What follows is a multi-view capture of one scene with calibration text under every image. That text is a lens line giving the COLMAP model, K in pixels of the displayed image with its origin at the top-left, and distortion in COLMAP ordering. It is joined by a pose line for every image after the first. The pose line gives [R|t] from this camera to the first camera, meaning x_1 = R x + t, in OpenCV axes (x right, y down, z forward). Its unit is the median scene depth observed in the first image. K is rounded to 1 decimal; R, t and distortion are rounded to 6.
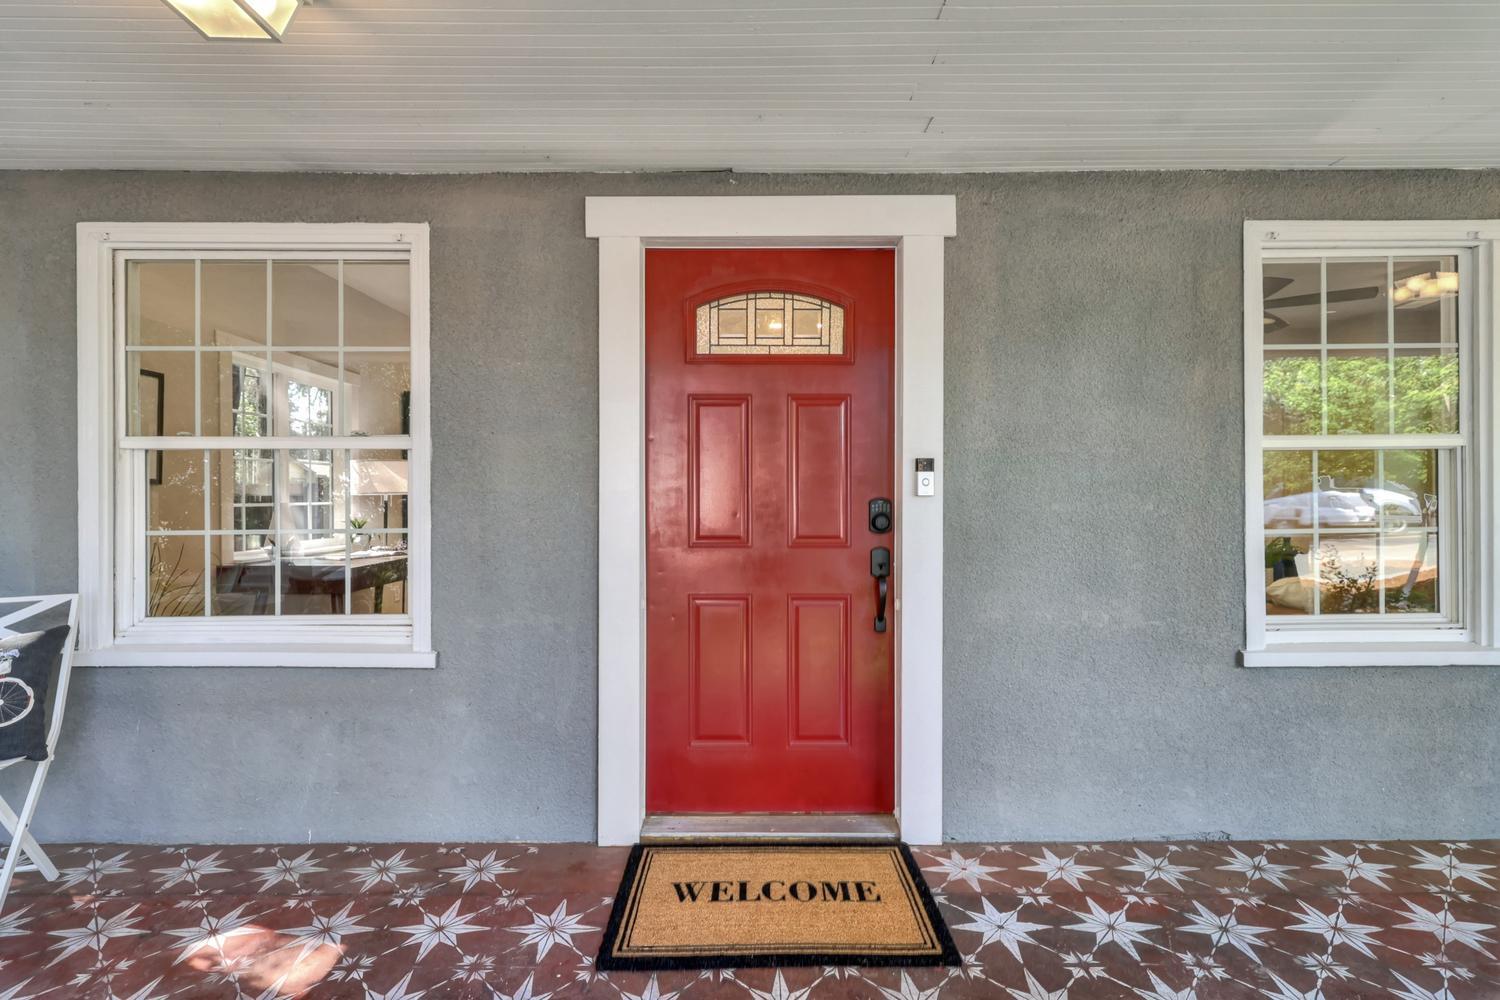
lens RADIAL K [[688.0, 0, 761.0], [0, 688.0, 484.8], [0, 0, 1]] dist [-0.001872, 0.000958]
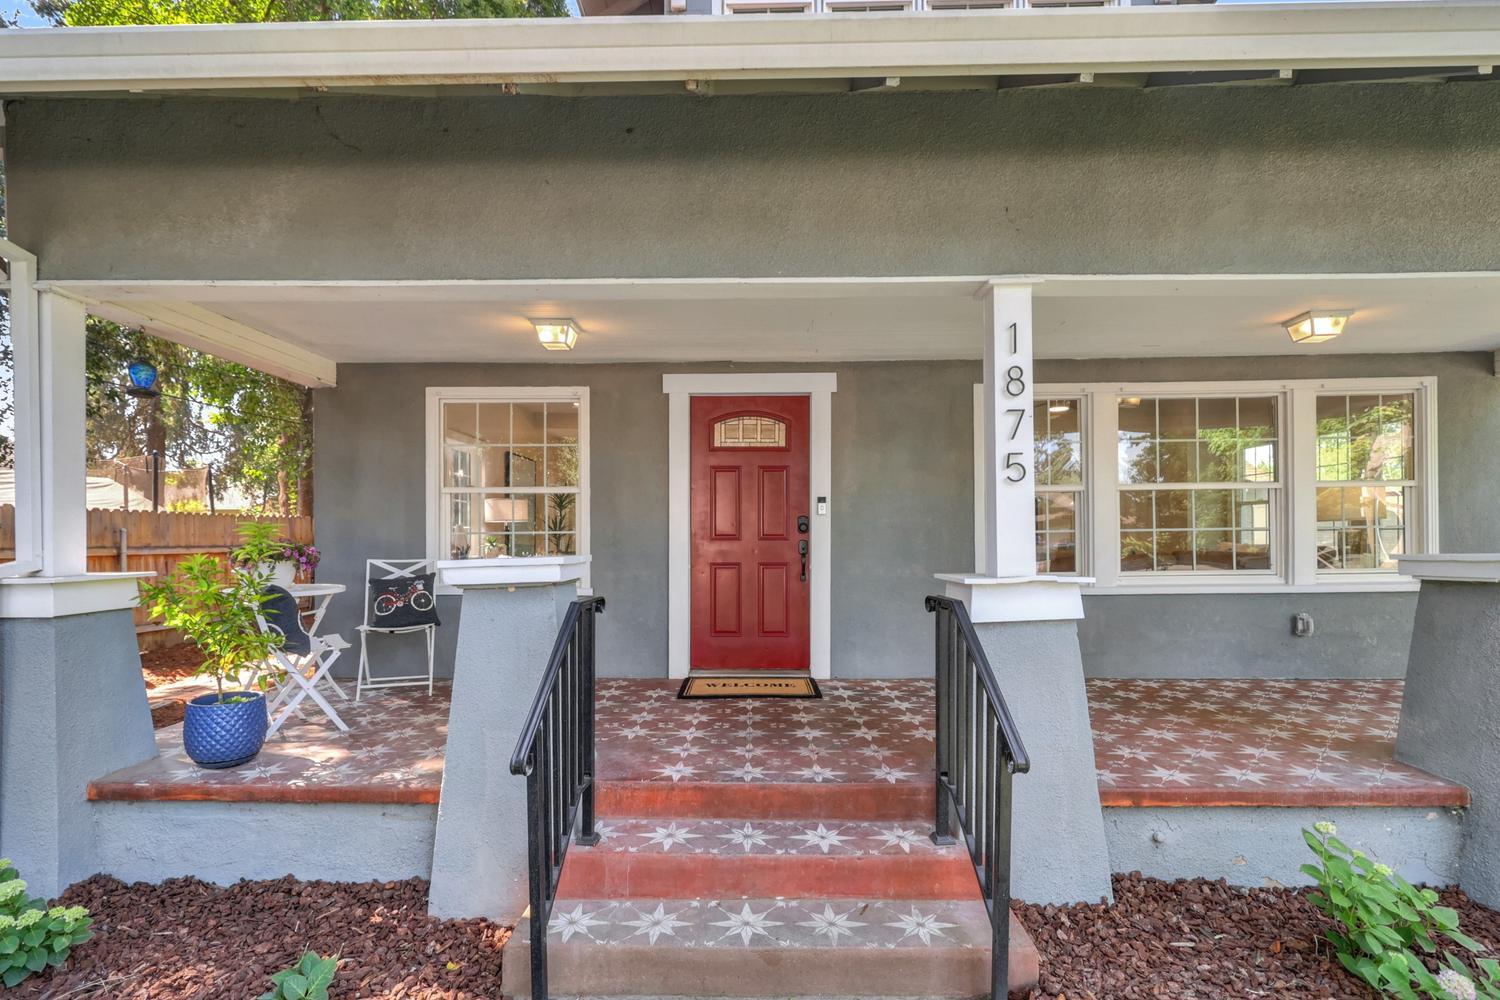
lens RADIAL K [[688.0, 0, 743.7], [0, 688.0, 514.5], [0, 0, 1]] dist [-0.001872, 0.000958]
pose [[0.999488, -0.001077, -0.031987, 0.061725], [0.000627, 0.999901, -0.014073, 0.043917], [0.031999, 0.014046, 0.999389, -1.085966]]
